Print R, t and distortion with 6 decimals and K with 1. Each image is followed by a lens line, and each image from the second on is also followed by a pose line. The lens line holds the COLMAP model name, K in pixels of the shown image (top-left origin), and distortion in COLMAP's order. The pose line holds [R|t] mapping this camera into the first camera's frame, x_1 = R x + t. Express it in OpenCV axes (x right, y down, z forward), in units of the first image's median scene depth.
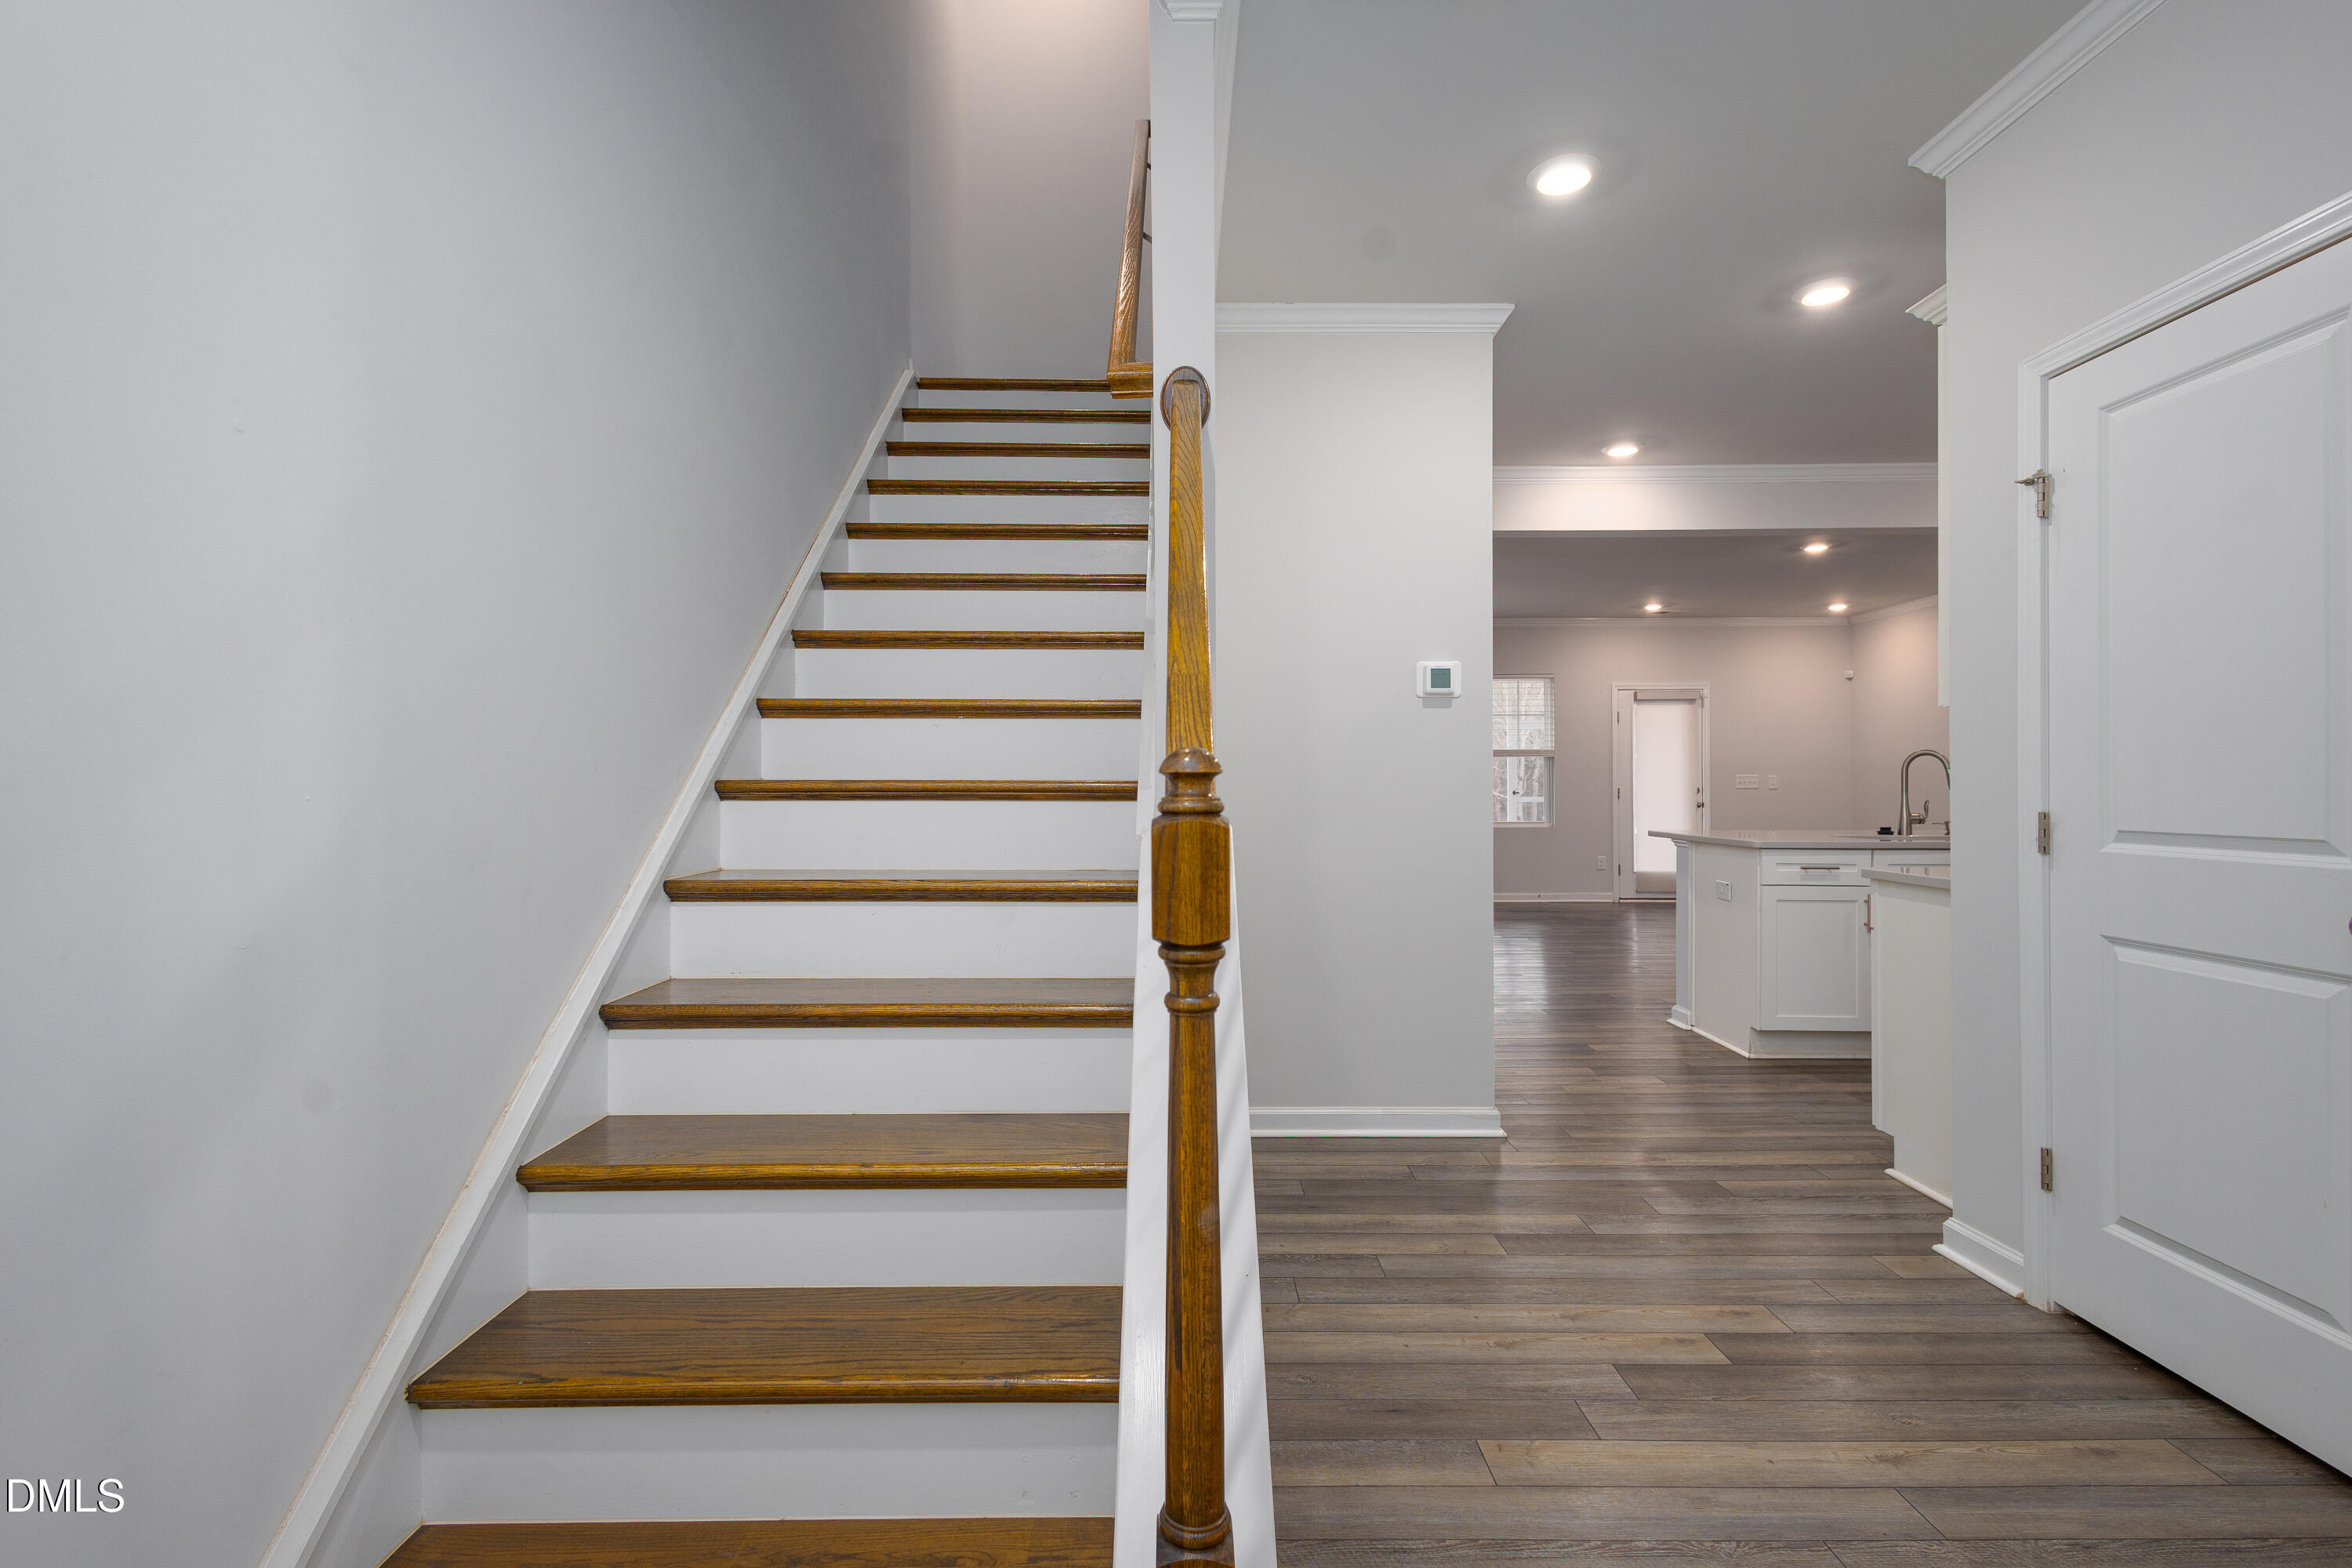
lens RADIAL K [[1094.8, 0, 1181.5], [0, 1094.8, 776.0], [0, 0, 1]] dist [0.008076, -0.002294]
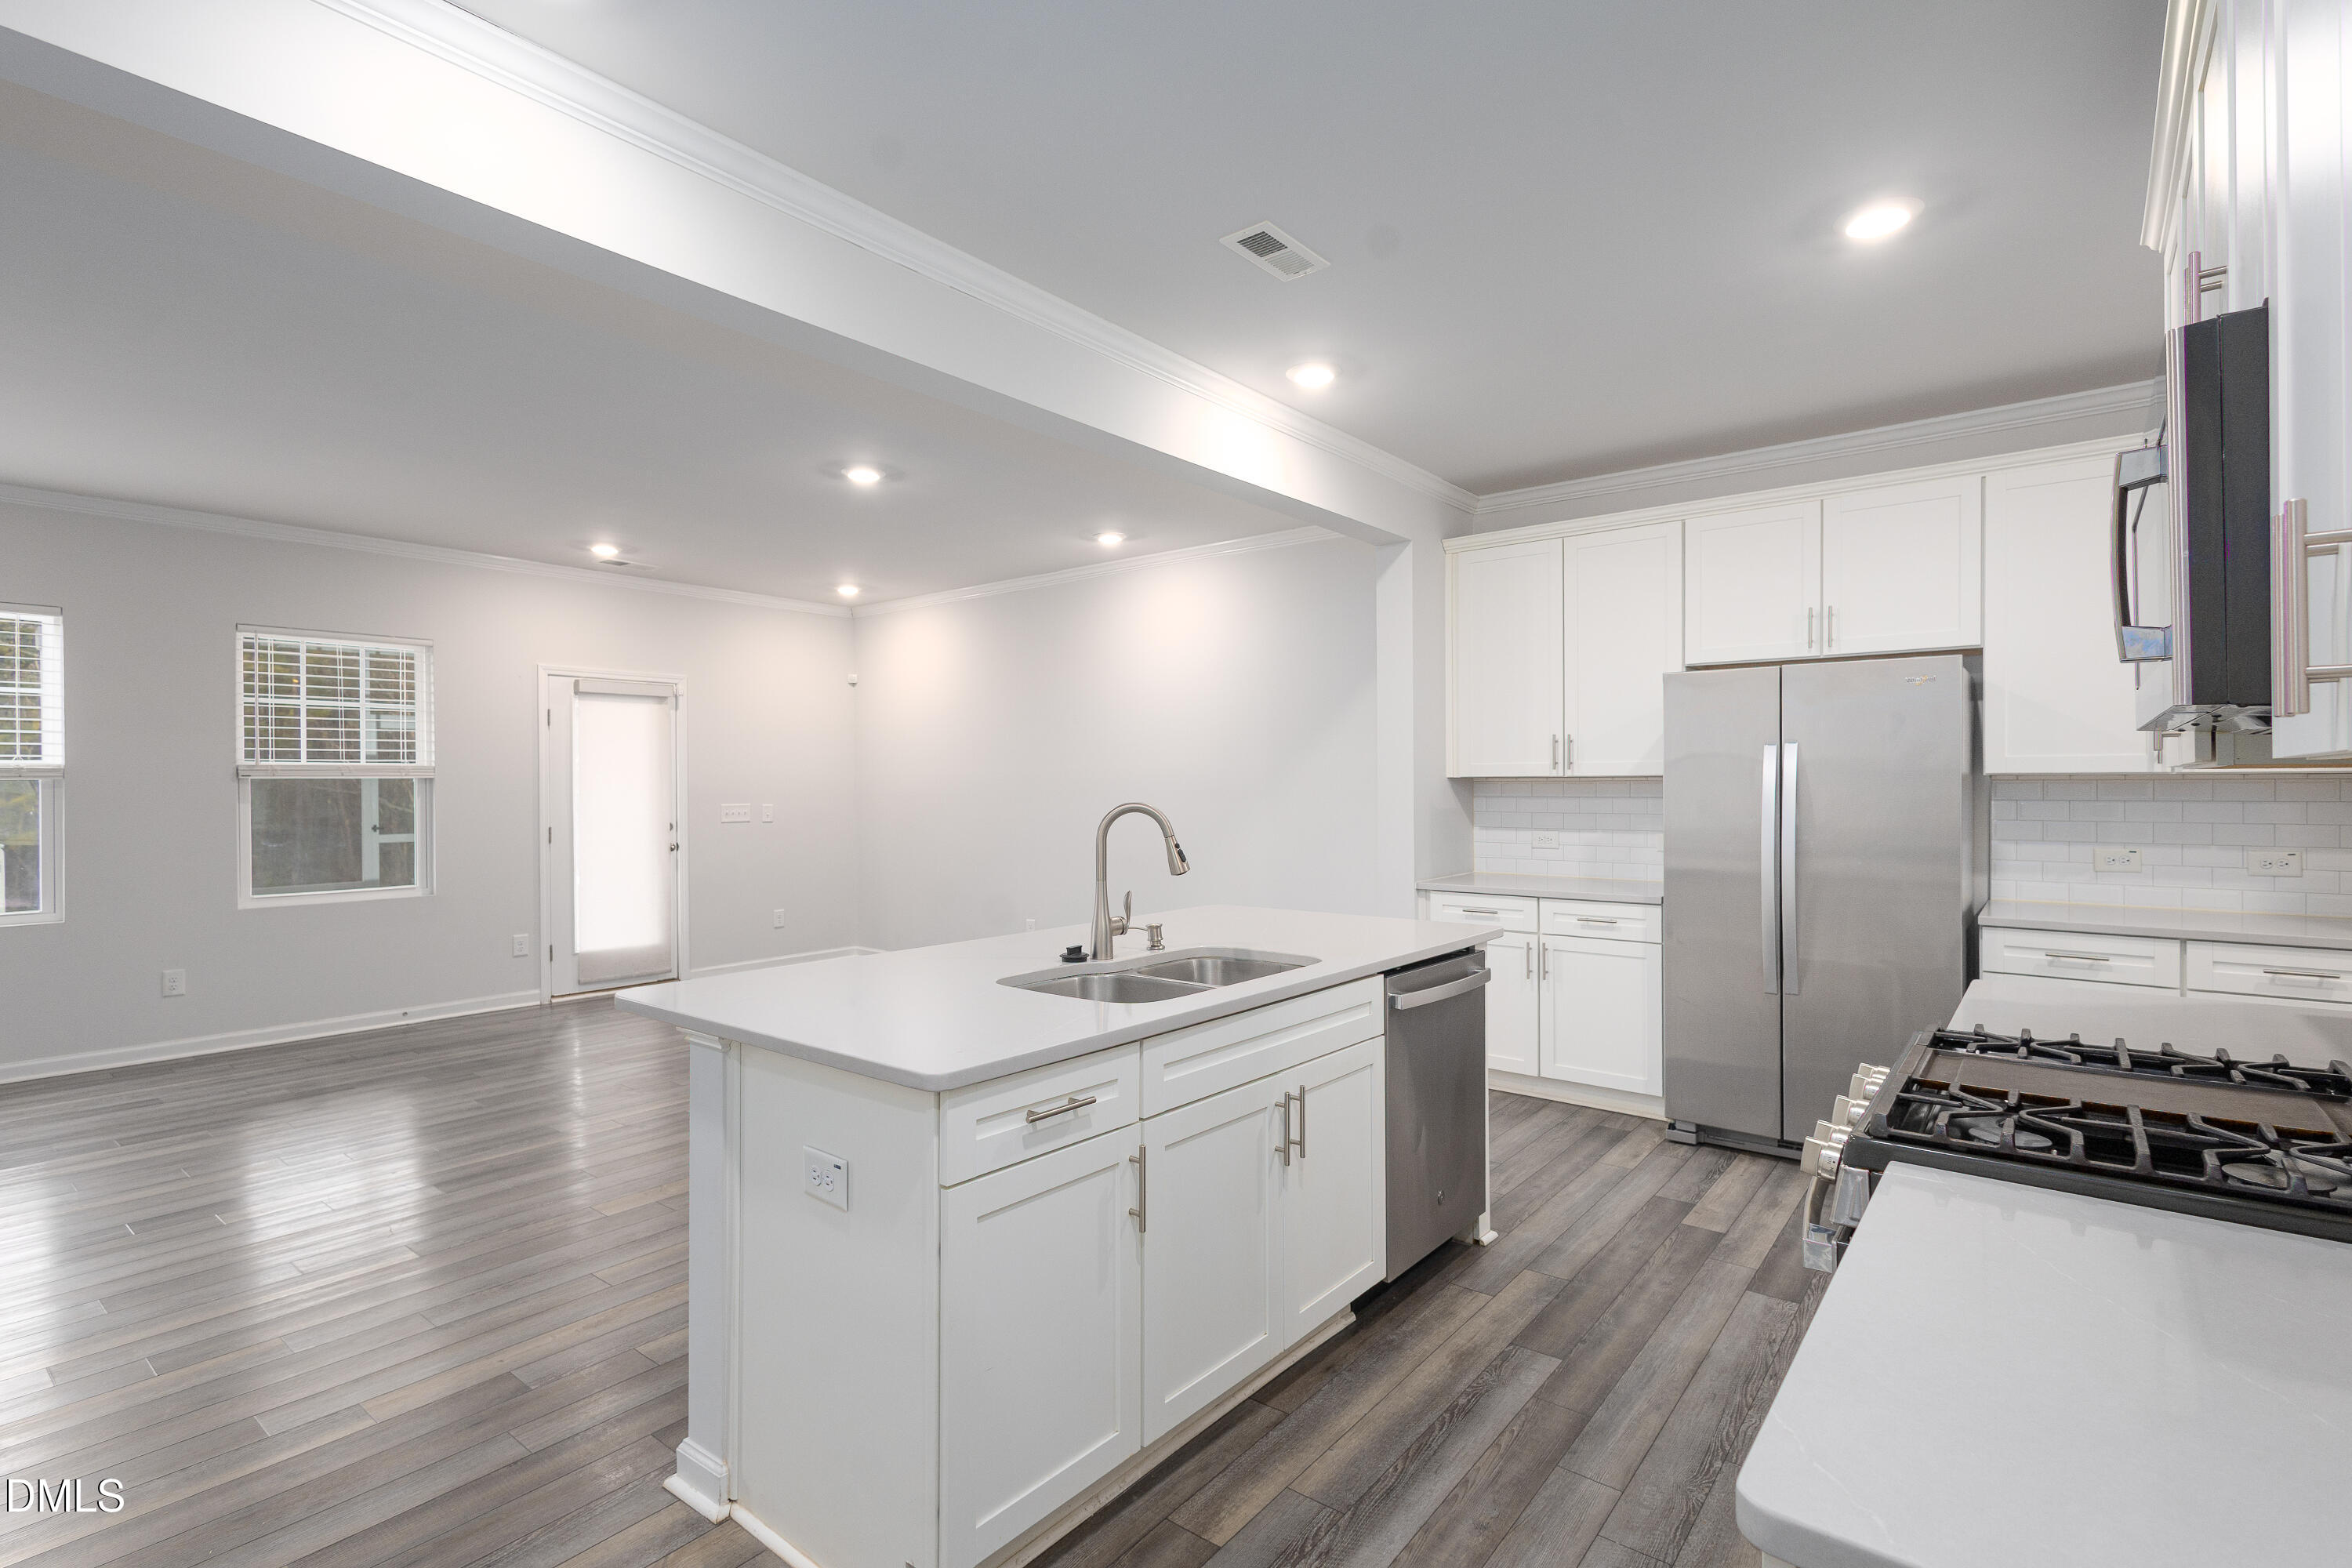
lens RADIAL K [[1094.8, 0, 1178.8], [0, 1094.8, 794.6], [0, 0, 1]] dist [0.008076, -0.002294]
pose [[0.624783, -0.007203, 0.780765, 0.463603], [-0.002663, 0.999932, 0.011356, -0.059955], [-0.780794, -0.009174, 0.624721, 1.131374]]
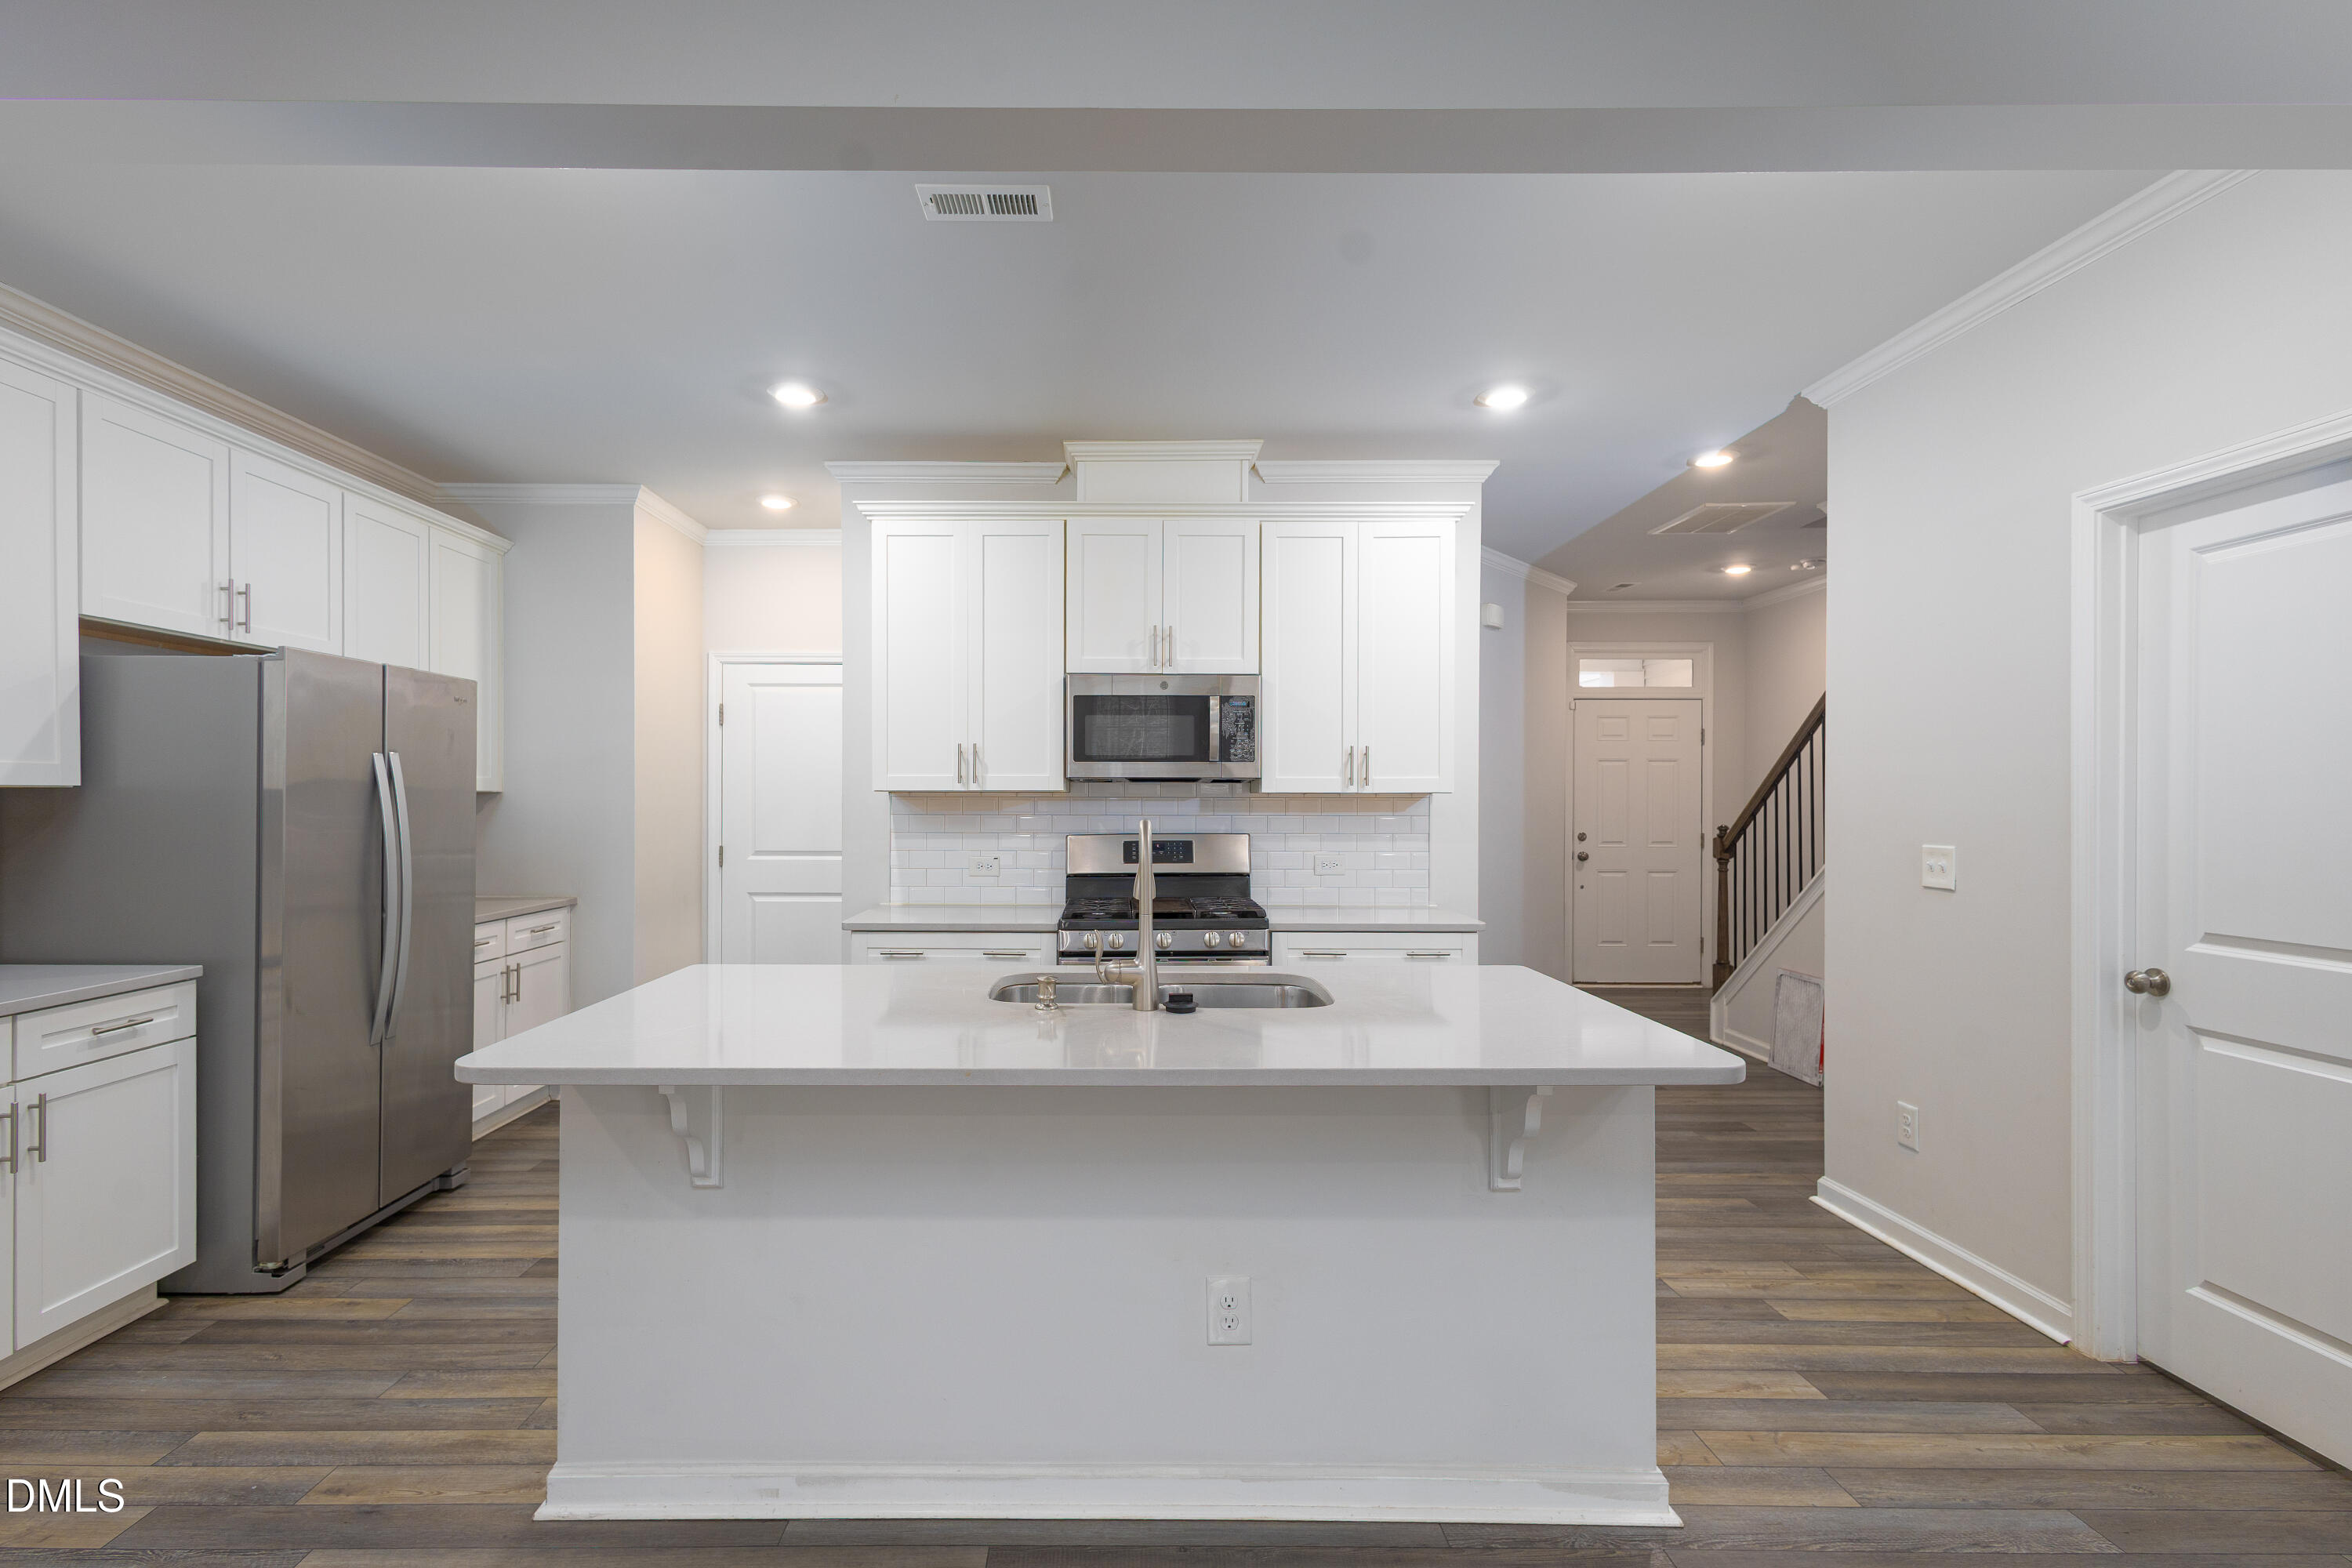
lens RADIAL K [[1094.8, 0, 1142.5], [0, 1094.8, 805.4], [0, 0, 1]] dist [0.008076, -0.002294]
pose [[-0.999992, 0.001578, 0.003769, 1.155207], [0.001586, 0.999996, 0.002314, -0.054541], [-0.003766, 0.002320, -0.999990, 2.550265]]
